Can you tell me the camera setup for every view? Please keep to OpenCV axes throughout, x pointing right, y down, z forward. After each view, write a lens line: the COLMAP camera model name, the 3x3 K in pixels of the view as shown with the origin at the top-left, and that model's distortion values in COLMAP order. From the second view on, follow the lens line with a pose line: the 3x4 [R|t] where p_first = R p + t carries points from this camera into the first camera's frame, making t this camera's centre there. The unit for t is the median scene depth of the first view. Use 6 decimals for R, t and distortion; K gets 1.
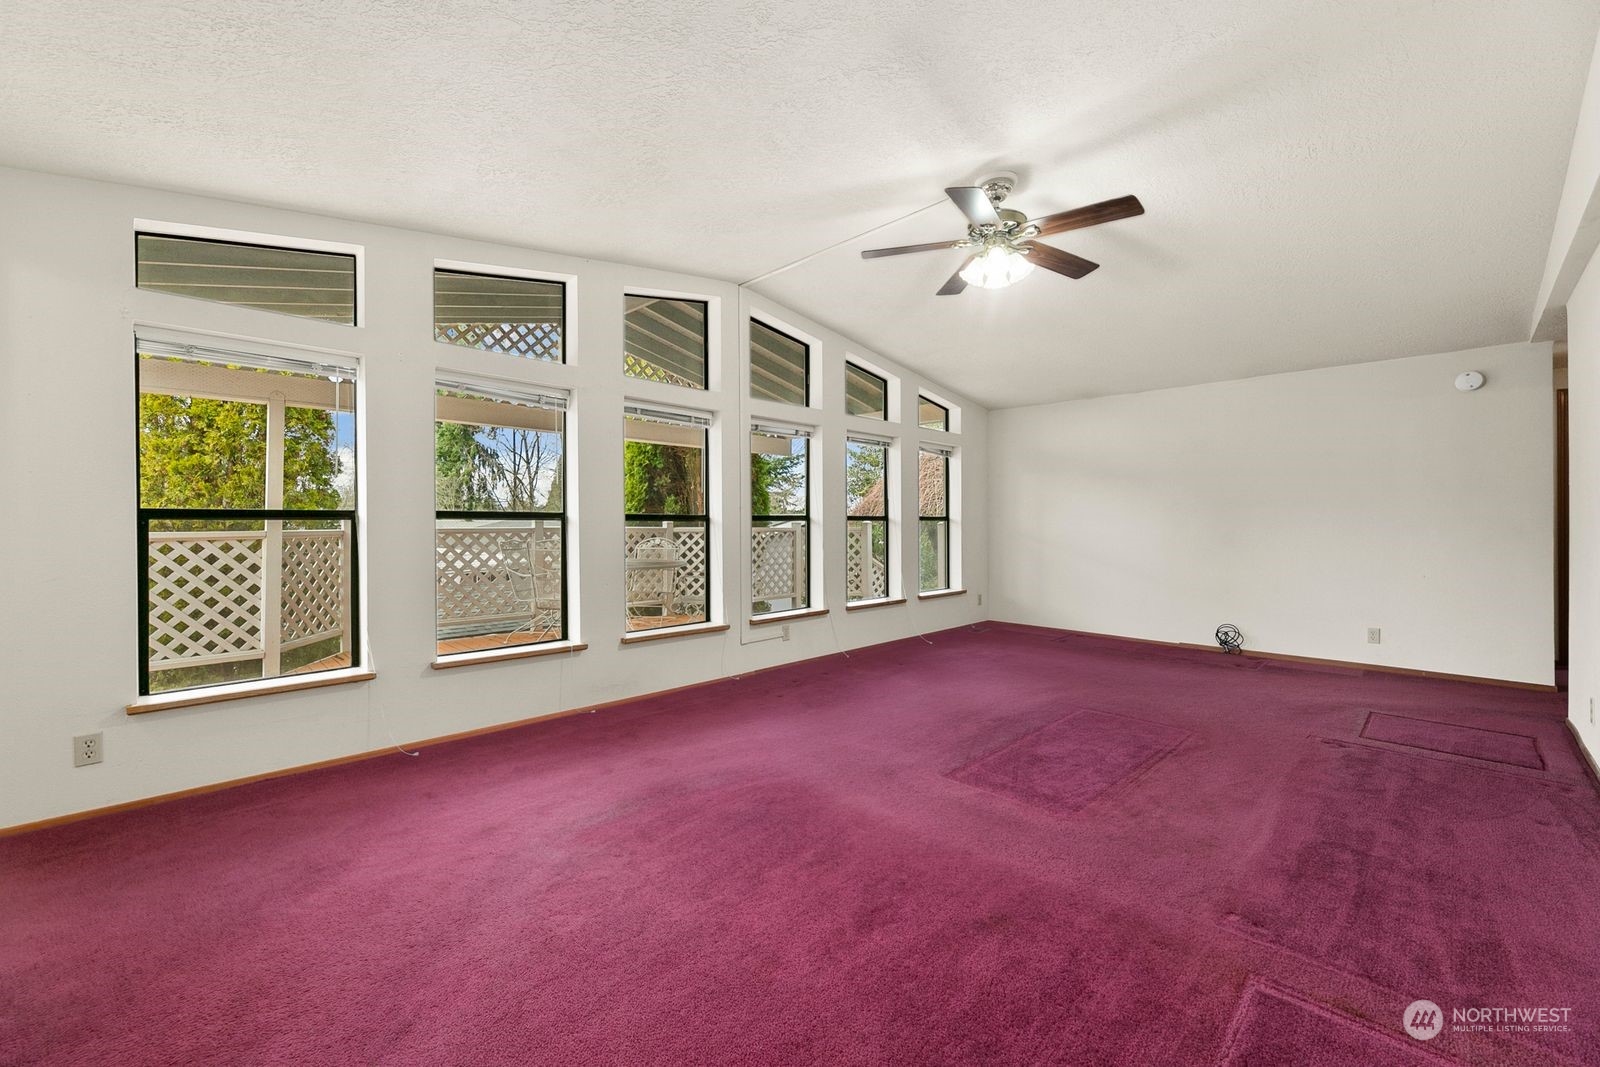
lens RADIAL K [[652.3, 0, 792.5], [0, 652.3, 524.6], [0, 0, 1]] dist [-0.003720, 0.000645]
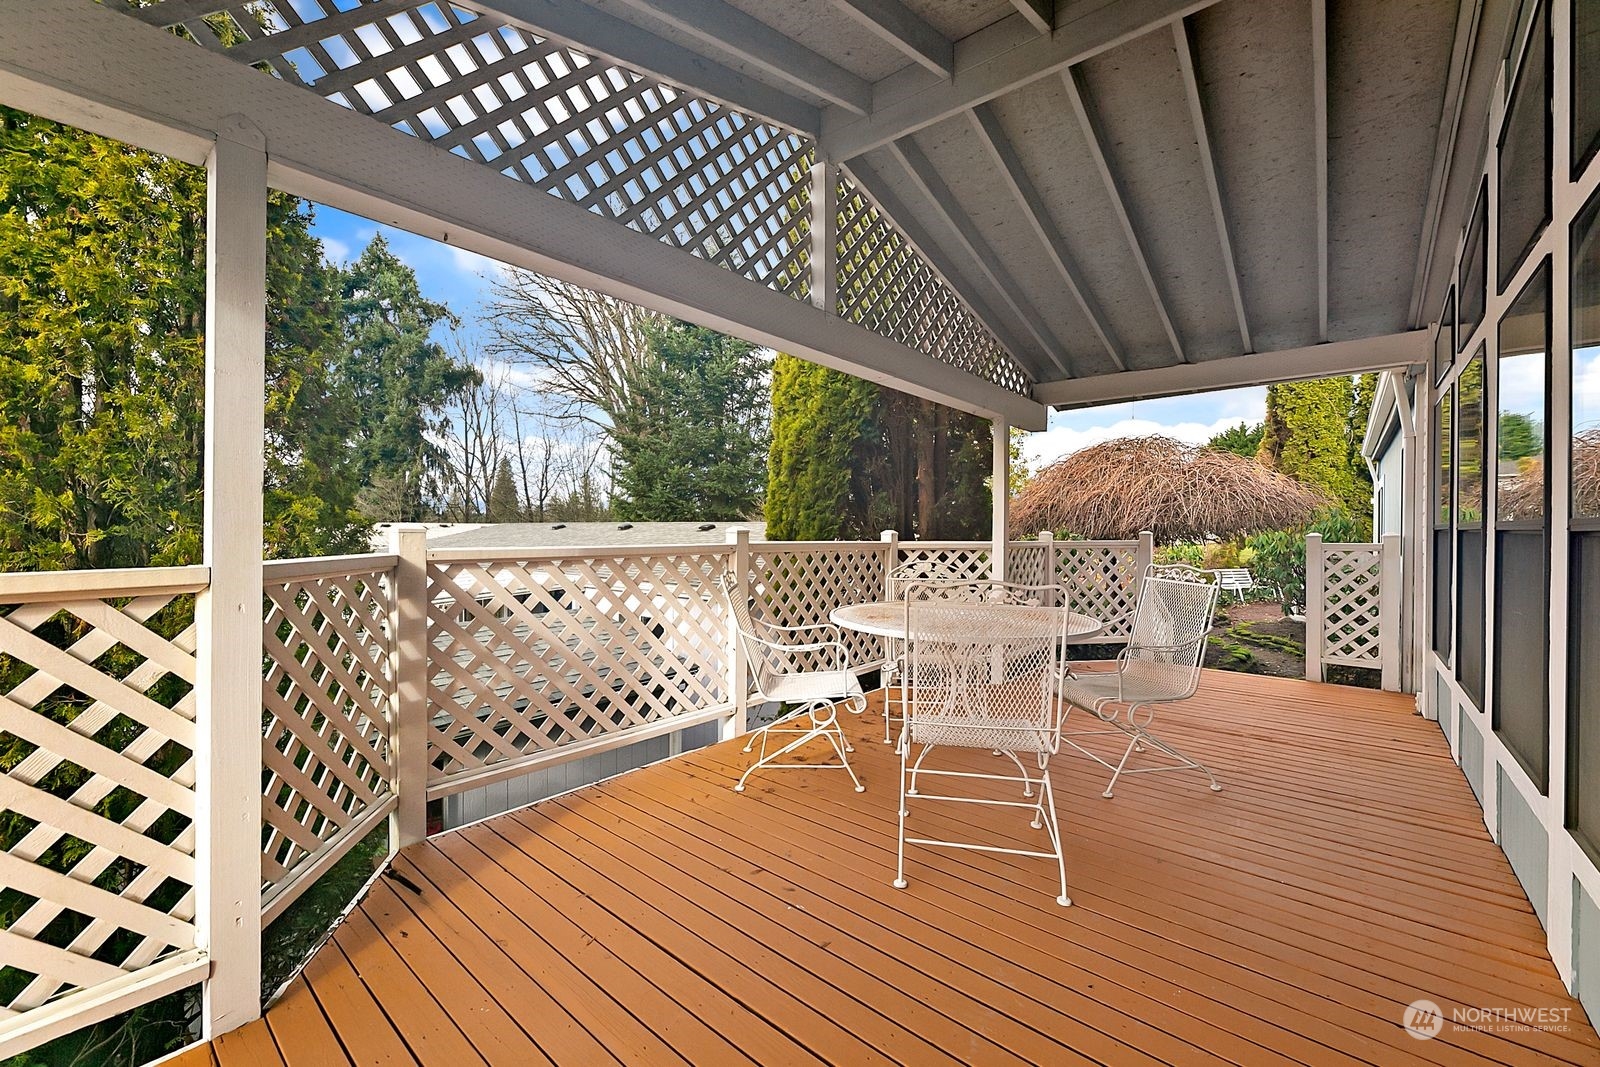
lens RADIAL K [[652.3, 0, 796.3], [0, 652.3, 541.8], [0, 0, 1]] dist [-0.003720, 0.000645]
pose [[0.996178, -0.000106, 0.087344, -0.479635], [-0.001113, 0.999903, 0.013917, -0.005158], [-0.087337, -0.013961, 0.996081, 0.574076]]
